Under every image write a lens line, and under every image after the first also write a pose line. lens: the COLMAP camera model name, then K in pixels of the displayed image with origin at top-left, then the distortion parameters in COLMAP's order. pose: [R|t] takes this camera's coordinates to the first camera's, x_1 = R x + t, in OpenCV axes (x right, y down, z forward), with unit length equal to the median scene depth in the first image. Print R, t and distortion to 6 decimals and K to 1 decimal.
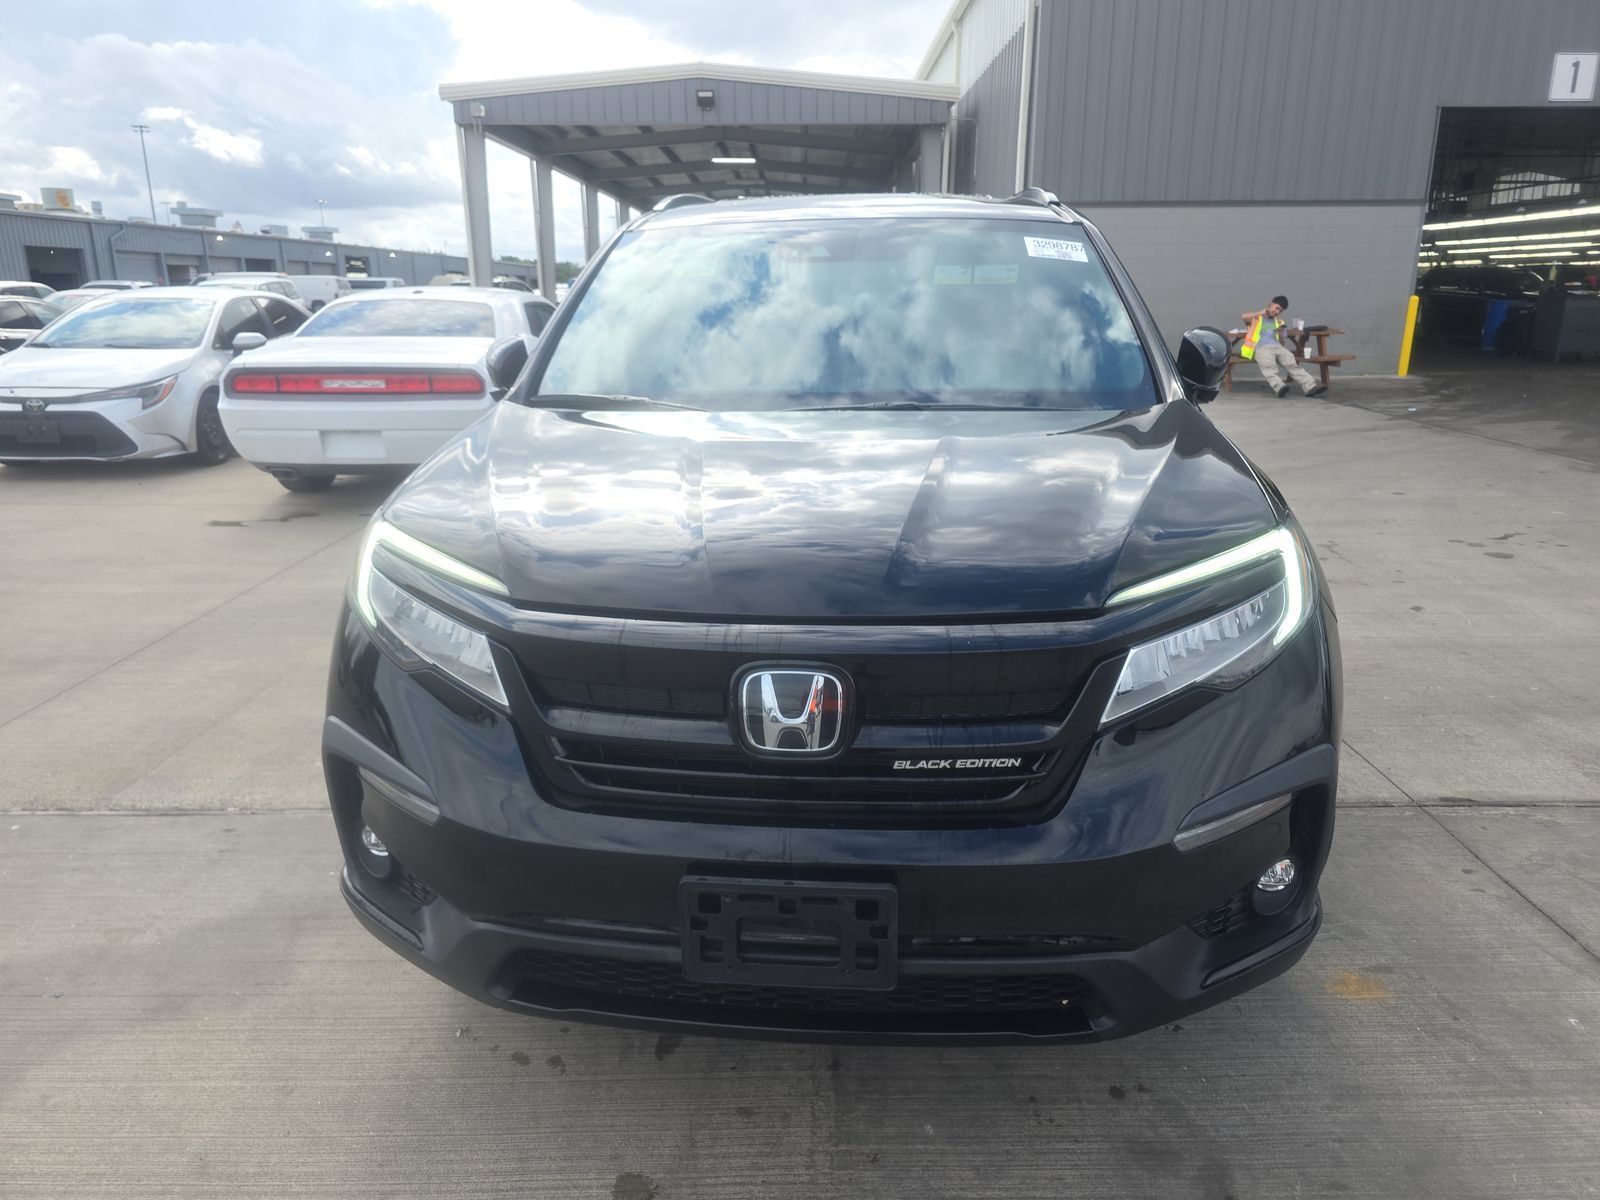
lens RADIAL K [[1096.7, 0, 800.0], [0, 1096.7, 600.0], [0, 0, 1]] dist [0.060036, -0.053787]
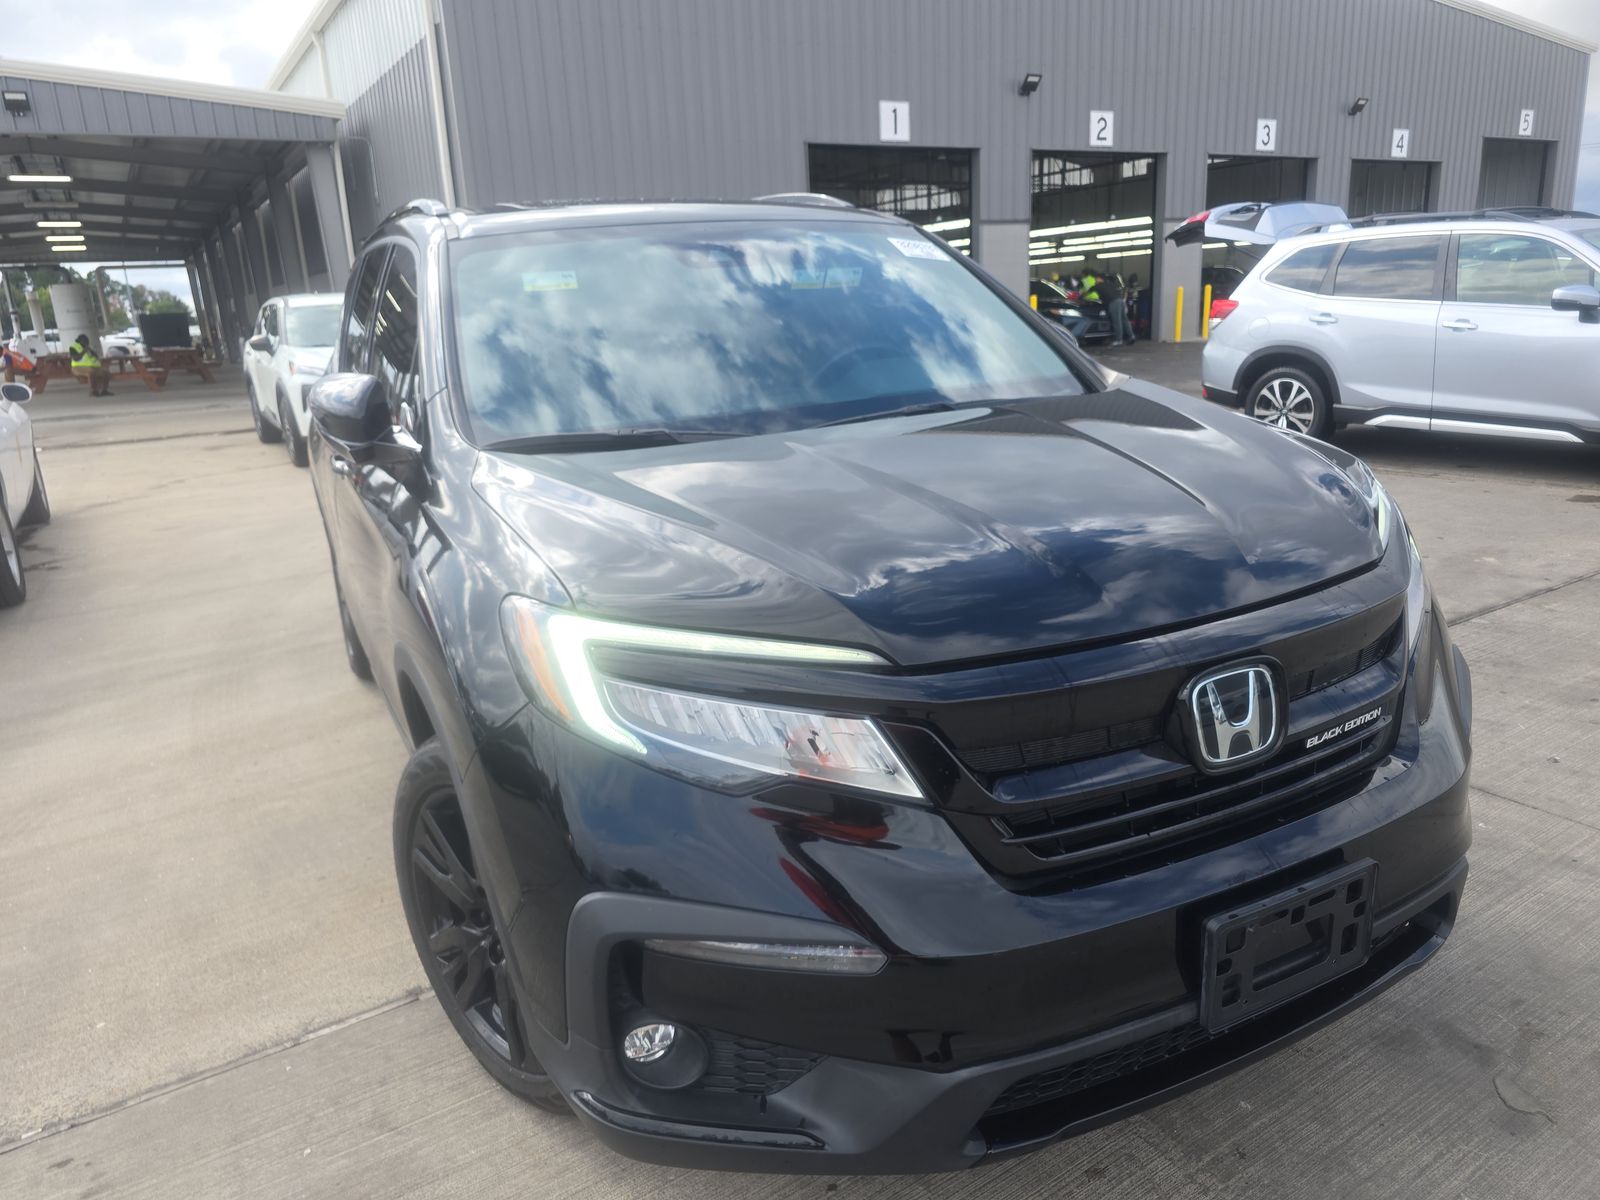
lens RADIAL K [[1096.7, 0, 800.0], [0, 1096.7, 600.0], [0, 0, 1]] dist [0.060036, -0.053787]
pose [[0.840630, -0.182604, 0.509899, -0.105430], [0.194344, 0.980452, 0.030719, -0.012882], [-0.505541, 0.073272, 0.859686, 0.049468]]
